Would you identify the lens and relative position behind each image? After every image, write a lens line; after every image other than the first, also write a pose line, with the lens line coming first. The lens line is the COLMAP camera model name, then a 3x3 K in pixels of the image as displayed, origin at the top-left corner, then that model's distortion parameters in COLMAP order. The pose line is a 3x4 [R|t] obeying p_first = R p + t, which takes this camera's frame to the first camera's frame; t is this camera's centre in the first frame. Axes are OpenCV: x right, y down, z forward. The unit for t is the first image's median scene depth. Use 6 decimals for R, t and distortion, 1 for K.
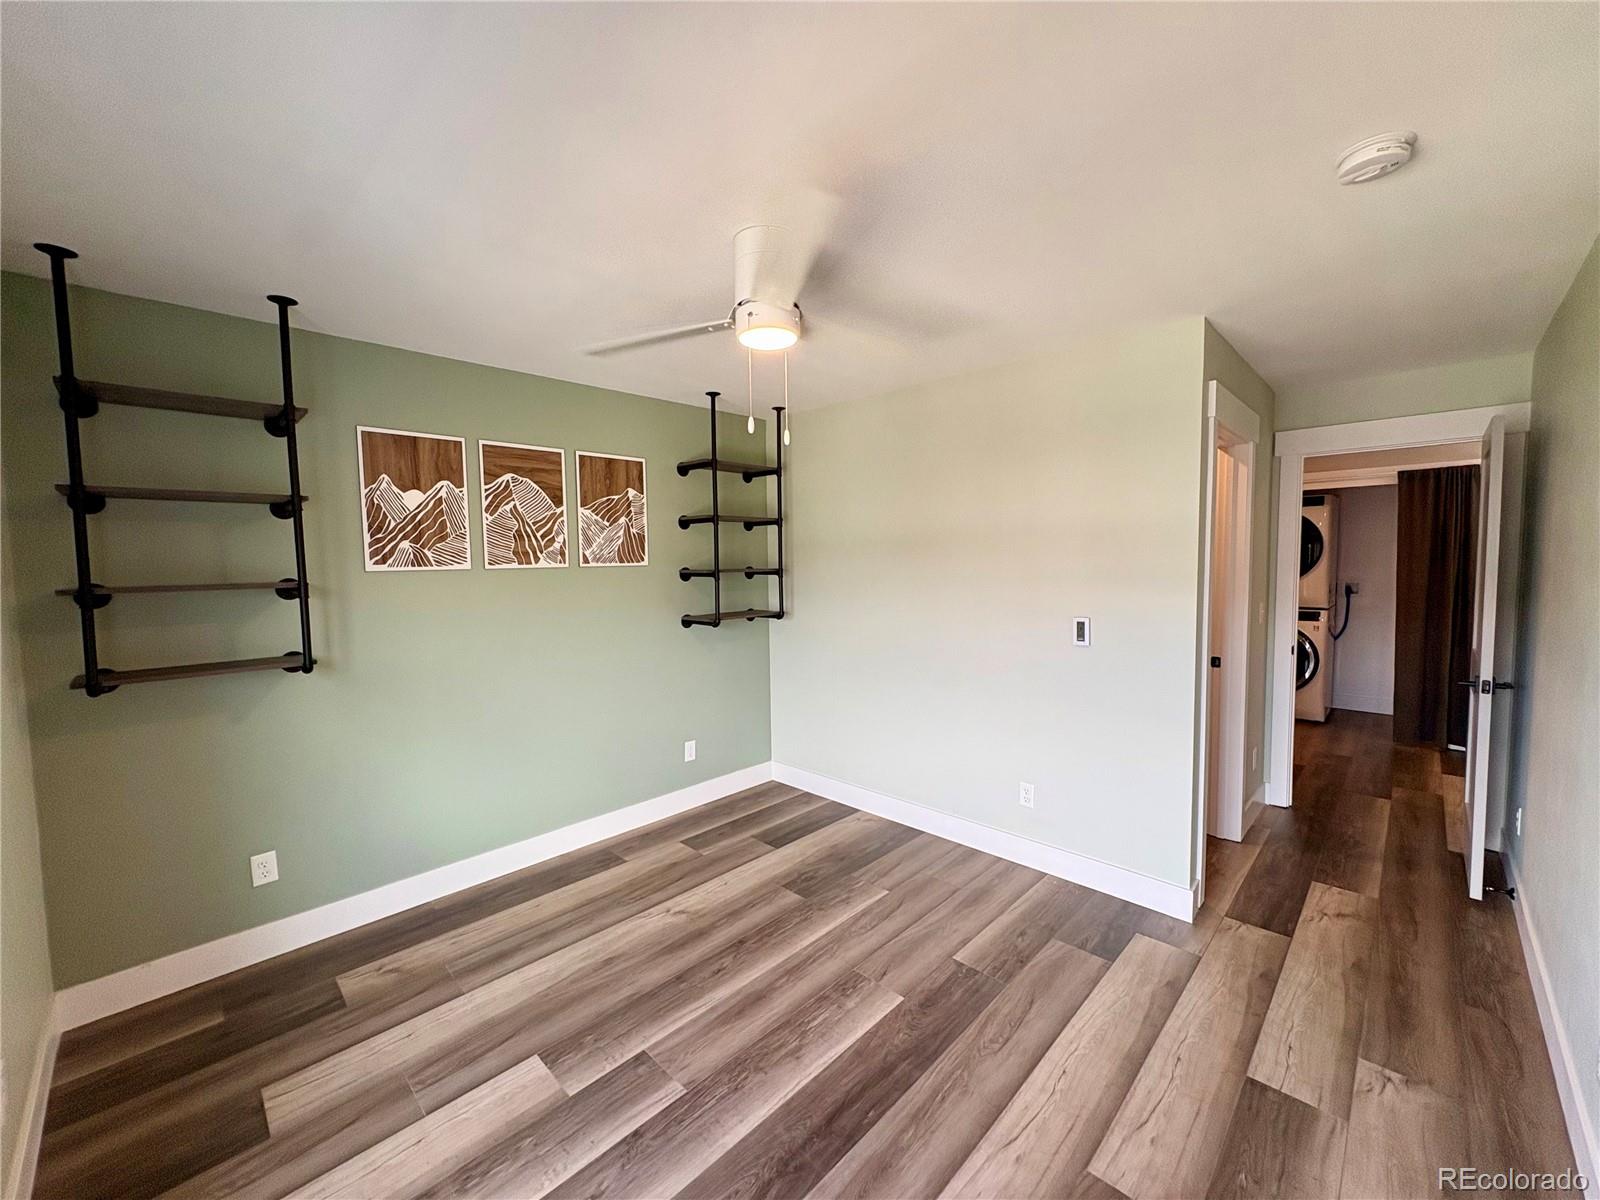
lens RADIAL K [[635.9, 0, 800.7], [0, 635.9, 600.3], [0, 0, 1]] dist [-0.001028, 0.000194]
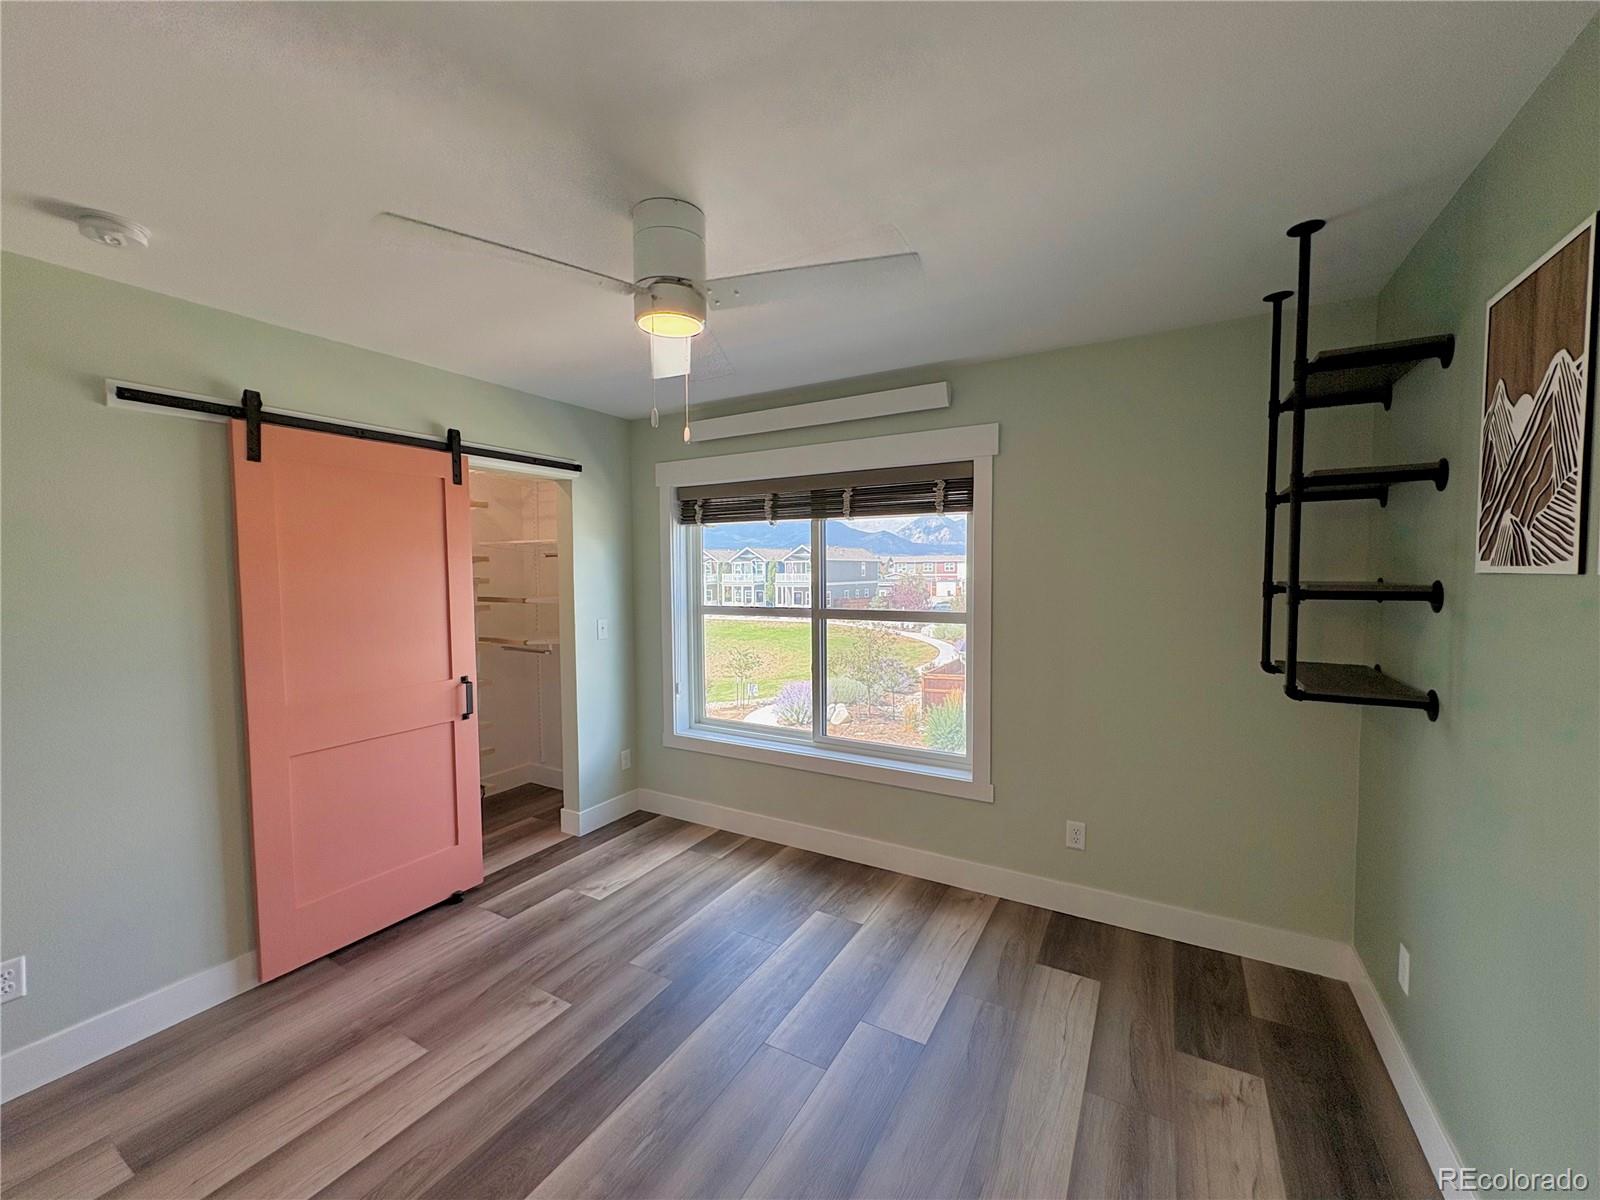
lens RADIAL K [[635.9, 0, 800.3], [0, 635.9, 602.0], [0, 0, 1]] dist [-0.001028, 0.000194]
pose [[-0.968321, 0.037465, -0.246882, 0.005795], [0.008491, 0.993049, 0.117394, -0.117886], [0.249564, 0.111579, -0.961909, 1.845310]]
